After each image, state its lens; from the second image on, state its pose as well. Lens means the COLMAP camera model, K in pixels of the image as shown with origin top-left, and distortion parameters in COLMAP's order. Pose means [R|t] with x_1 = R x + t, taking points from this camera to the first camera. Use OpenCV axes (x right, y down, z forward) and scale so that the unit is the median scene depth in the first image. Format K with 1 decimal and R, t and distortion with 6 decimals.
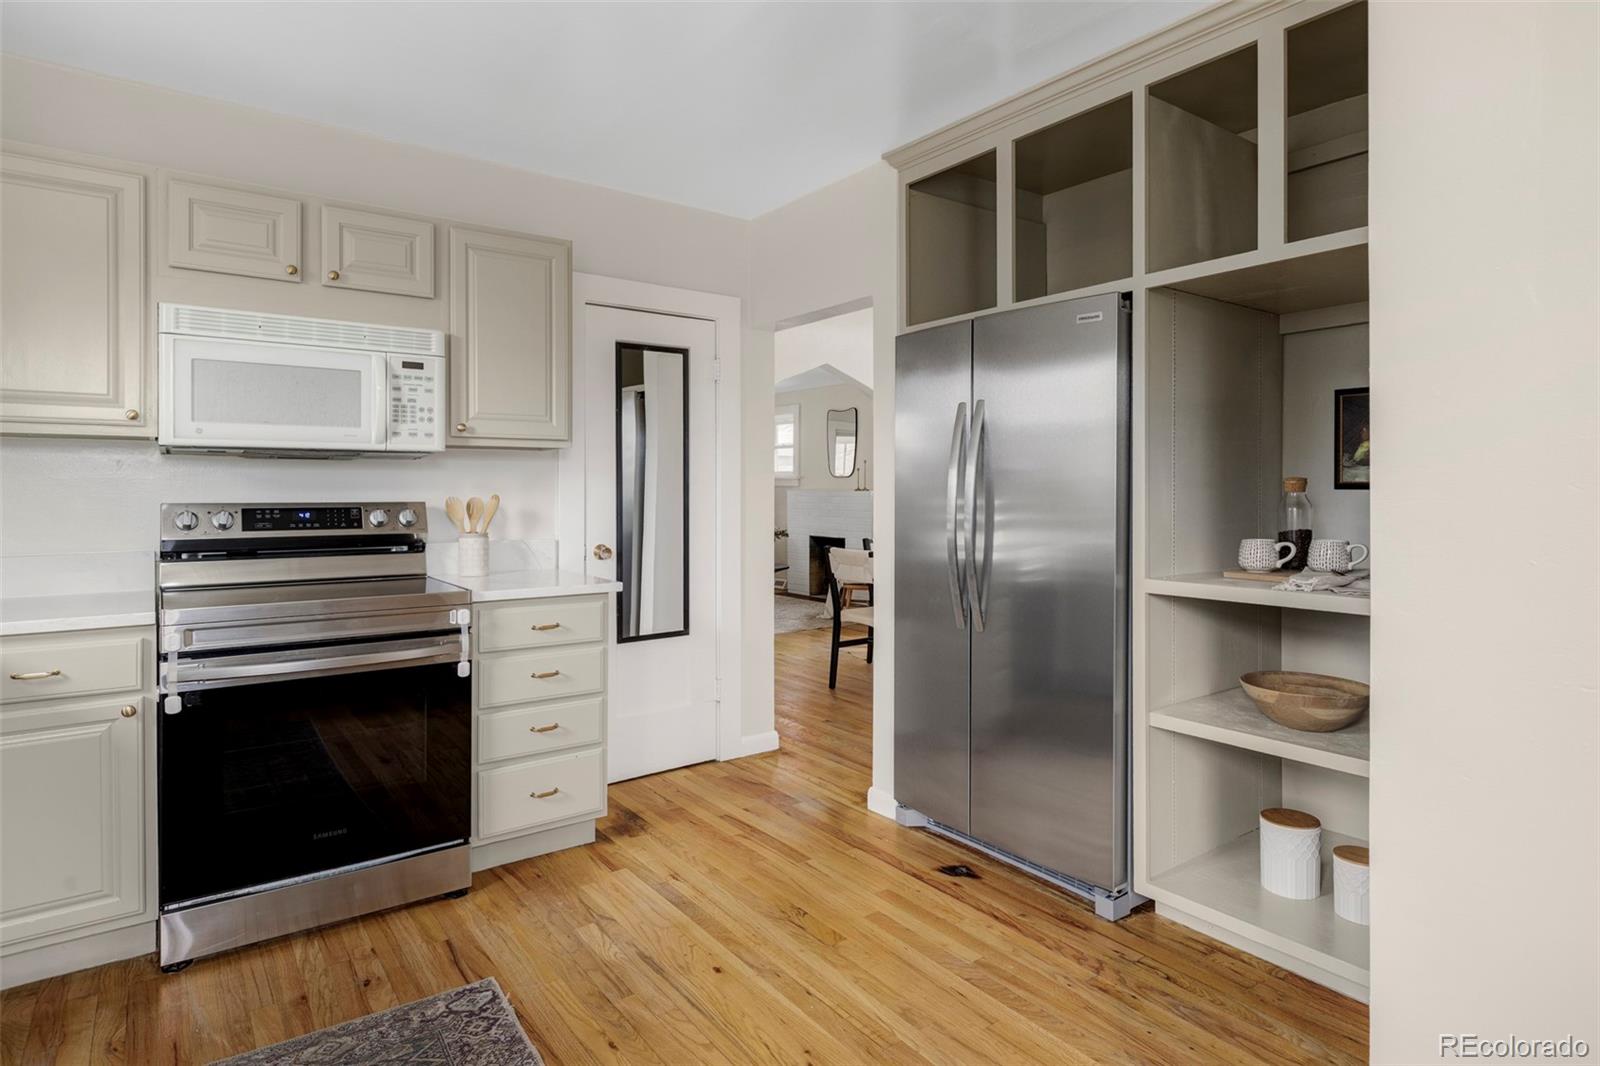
lens RADIAL K [[872.4, 0, 823.4], [0, 872.4, 495.7], [0, 0, 1]] dist [-0.000207, -0.001743]
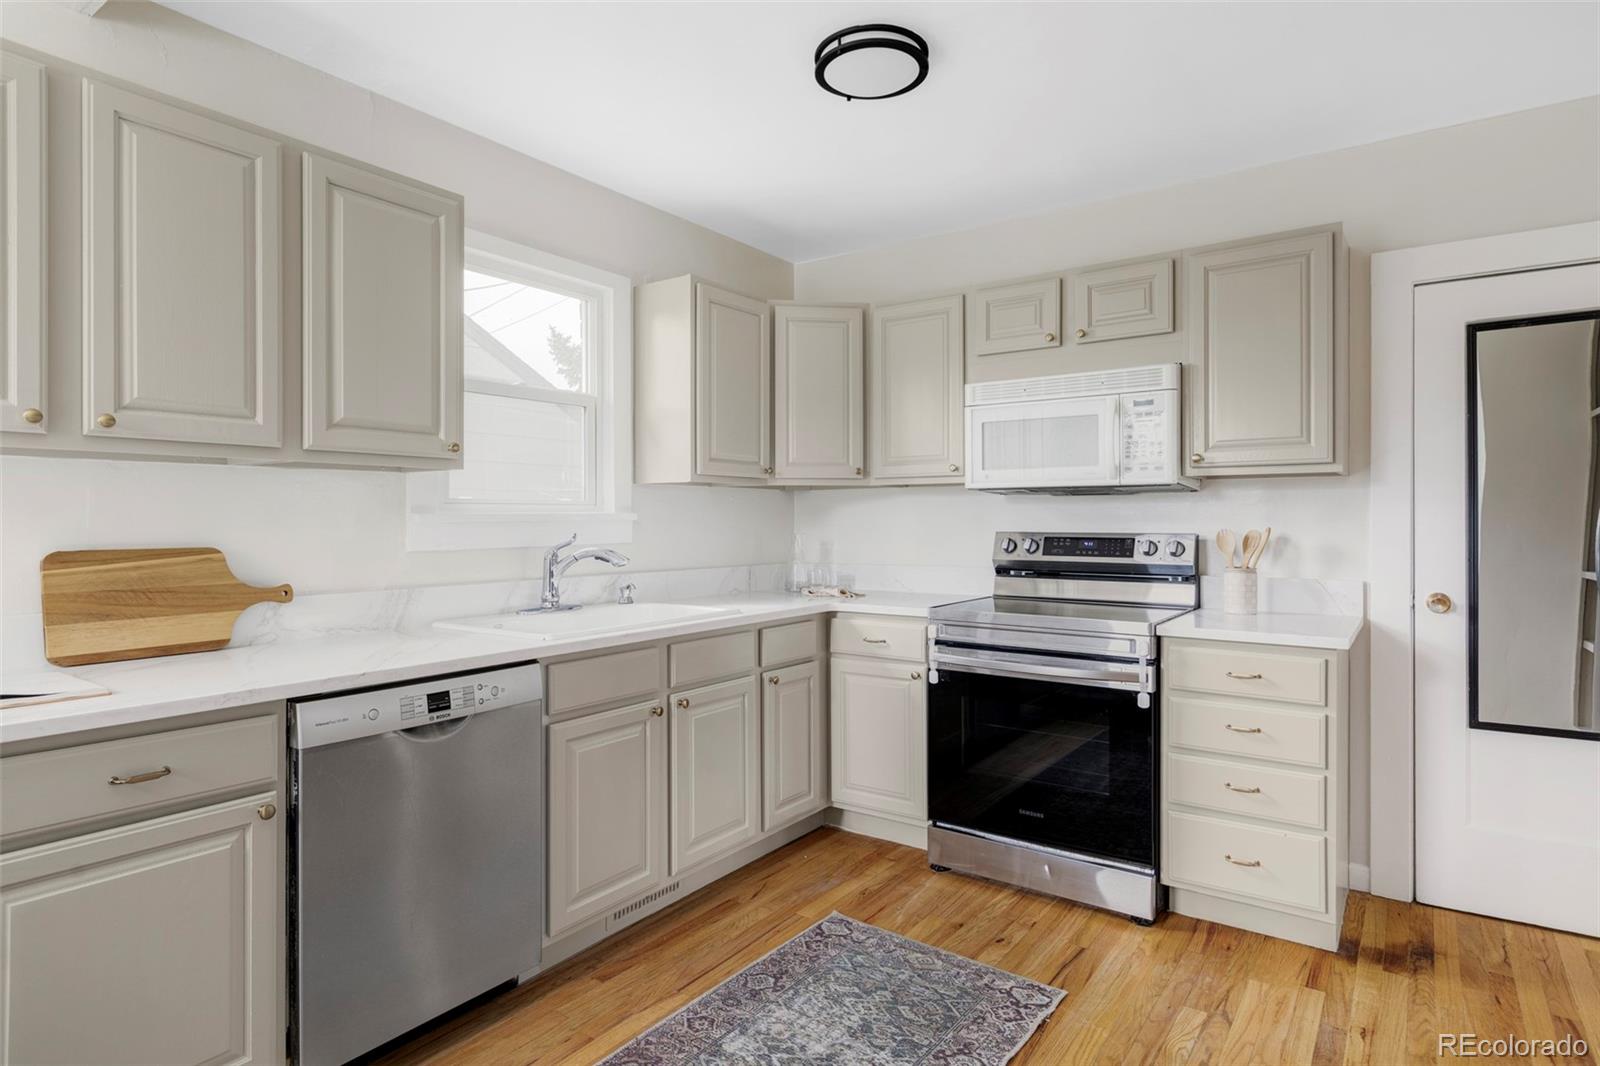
lens RADIAL K [[872.4, 0, 803.4], [0, 872.4, 523.9], [0, 0, 1]] dist [-0.000207, -0.001743]
pose [[0.295199, 0.002576, -0.955432, 0.411565], [-0.006769, 0.999977, 0.000605, -0.002273], [0.955412, 0.006288, 0.295210, 0.311267]]
